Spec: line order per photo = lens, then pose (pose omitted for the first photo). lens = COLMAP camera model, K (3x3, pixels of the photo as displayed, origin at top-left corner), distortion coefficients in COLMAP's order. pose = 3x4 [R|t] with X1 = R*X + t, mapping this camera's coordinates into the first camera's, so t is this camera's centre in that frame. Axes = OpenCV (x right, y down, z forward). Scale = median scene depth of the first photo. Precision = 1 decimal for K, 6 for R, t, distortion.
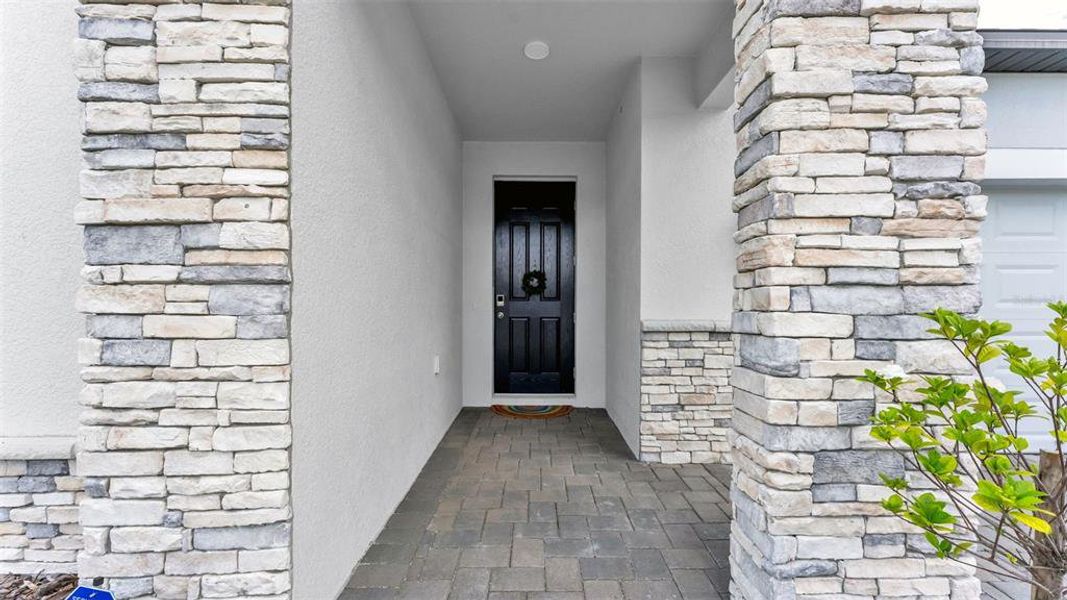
lens RADIAL K [[387.4, 0, 533.5], [0, 387.4, 300.0], [0, 0, 1]] dist [-0.000928, -0.000099]
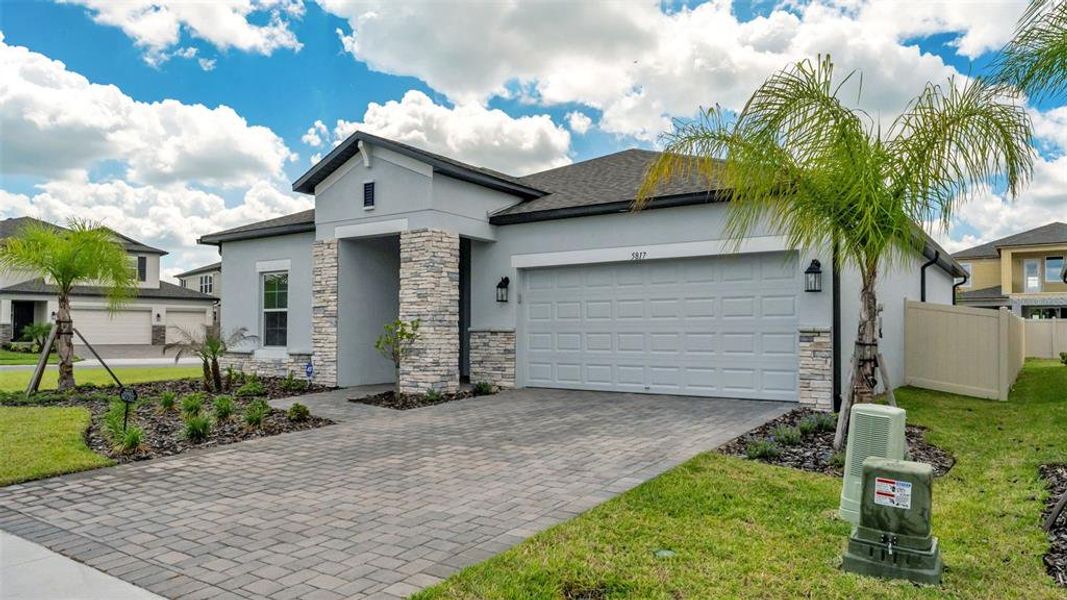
lens RADIAL K [[424.1, 0, 530.0], [0, 424.1, 296.5], [0, 0, 1]] dist [-0.000212, -0.000081]
pose [[0.884884, -0.039009, -0.464176, 3.510678], [0.010648, 0.997921, -0.063565, 0.061024], [0.465690, 0.051305, 0.883459, -2.329569]]
